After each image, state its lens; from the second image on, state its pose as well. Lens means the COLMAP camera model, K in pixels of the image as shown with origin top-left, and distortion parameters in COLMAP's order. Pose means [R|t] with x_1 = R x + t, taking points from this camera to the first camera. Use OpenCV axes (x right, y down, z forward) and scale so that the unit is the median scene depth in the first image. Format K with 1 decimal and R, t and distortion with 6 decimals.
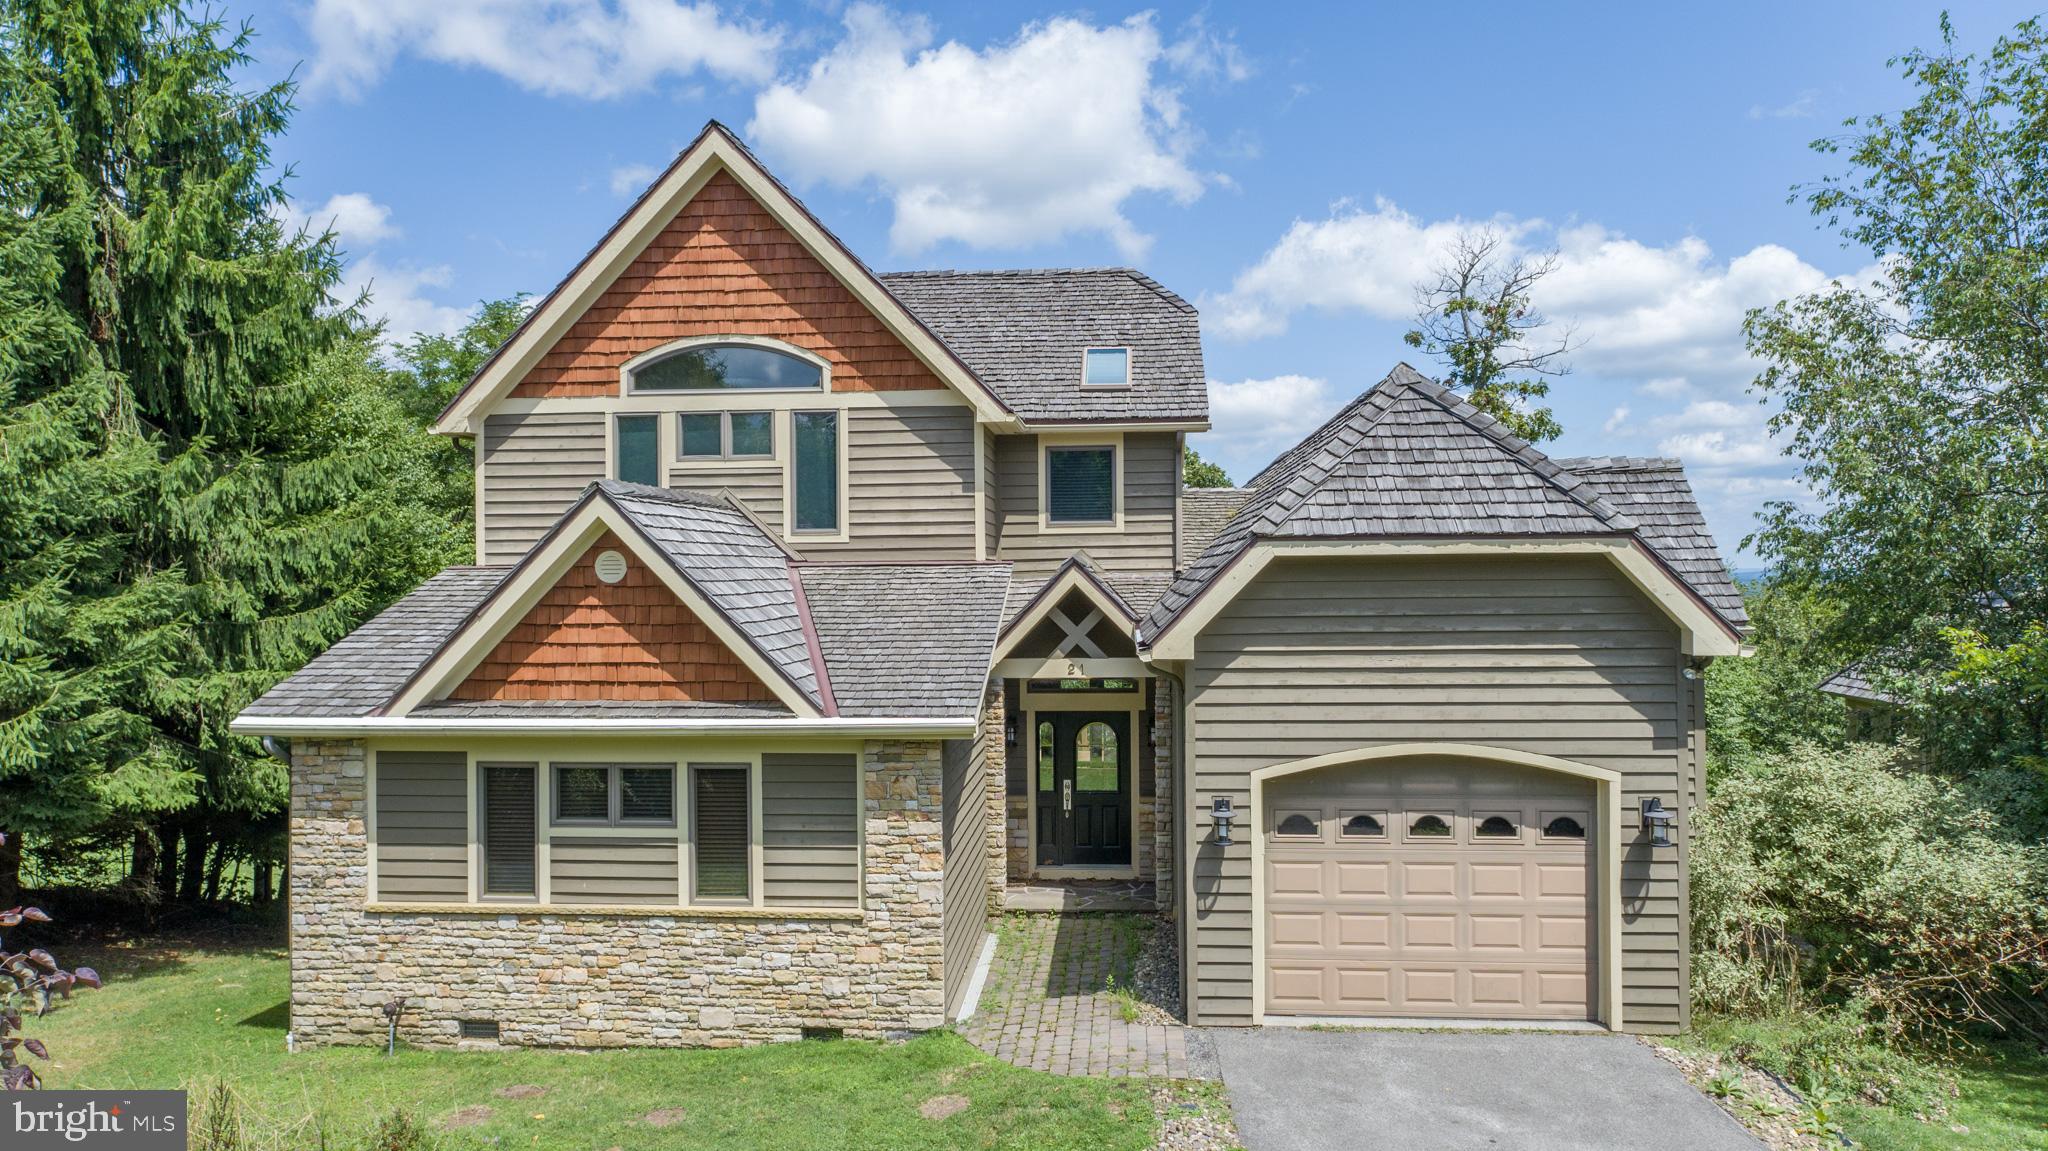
lens RADIAL K [[1372.1, 0, 1024.0], [0, 1372.1, 575.5], [0, 0, 1]] dist [0.001233, -0.001330]
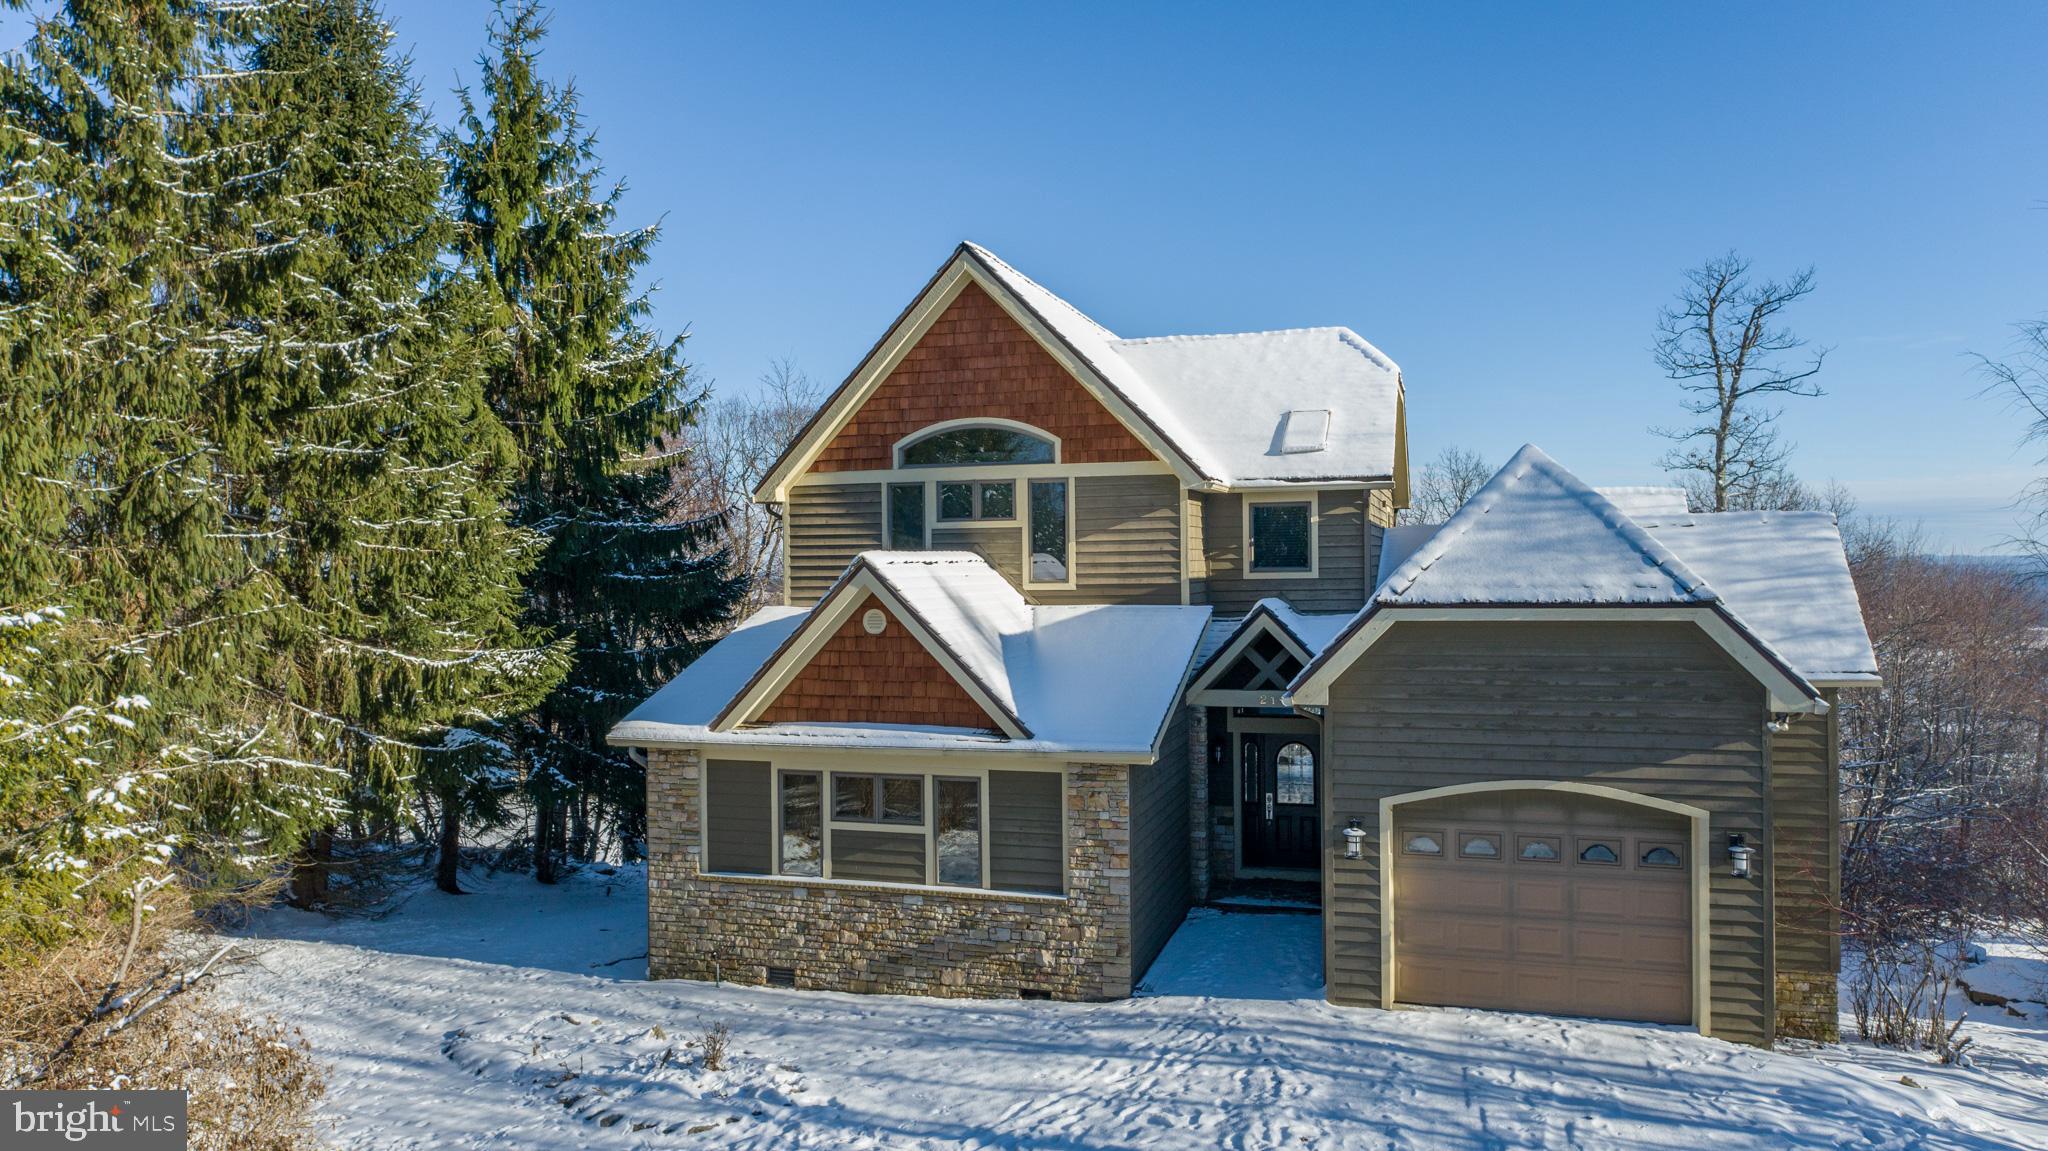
lens RADIAL K [[1299.3, 0, 1024.0], [0, 1299.3, 575.5], [0, 0, 1]] dist [-0.031839, -0.000336]
pose [[0.977437, -0.001600, -0.211223, 0.069396], [0.000840, 0.999993, -0.003690, -0.033650], [0.211228, 0.003429, 0.977431, -0.119096]]
